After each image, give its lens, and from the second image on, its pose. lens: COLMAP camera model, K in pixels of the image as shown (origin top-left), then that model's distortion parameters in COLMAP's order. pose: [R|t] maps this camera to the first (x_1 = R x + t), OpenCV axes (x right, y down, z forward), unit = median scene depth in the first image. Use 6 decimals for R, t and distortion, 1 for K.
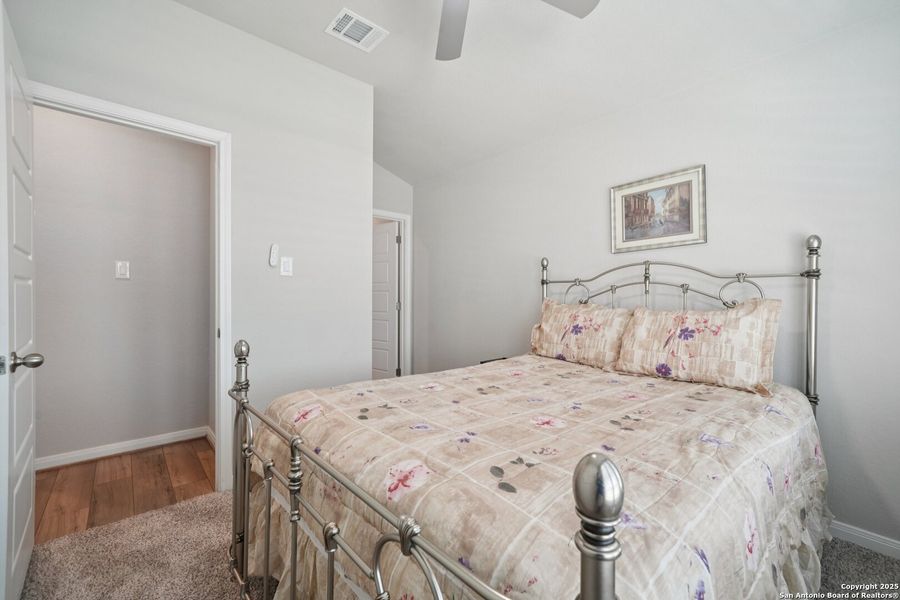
lens RADIAL K [[368.0, 0, 450.0], [0, 368.0, 300.0], [0, 0, 1]] dist [0.000440, 0.000035]
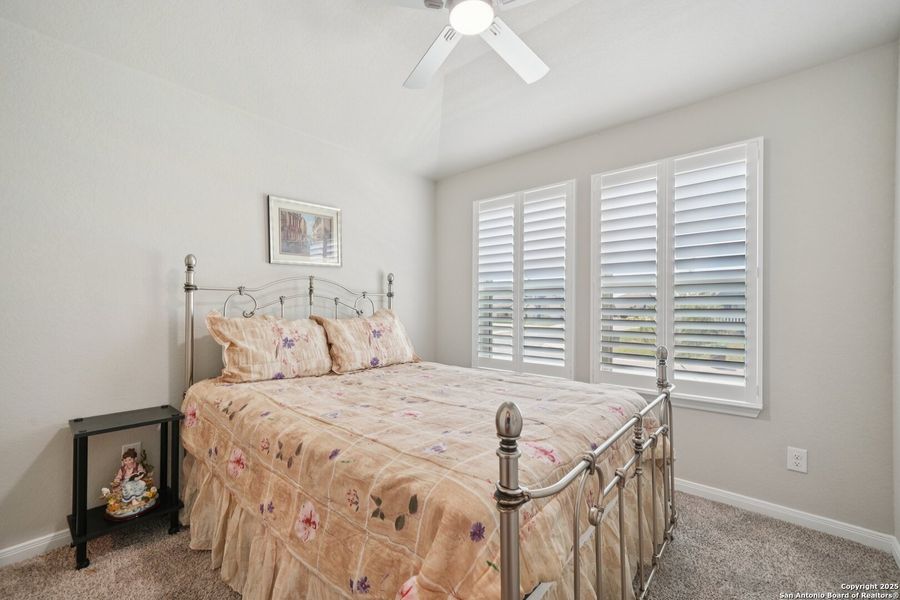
lens RADIAL K [[382.6, 0, 450.1], [0, 382.6, 306.5], [0, 0, 1]] dist [0.000782, 0.000117]
pose [[-0.117089, 0.023915, 0.992834, -0.665006], [0.032458, 0.999268, -0.020242, 0.022958], [-0.992591, 0.029855, -0.117779, 0.725079]]
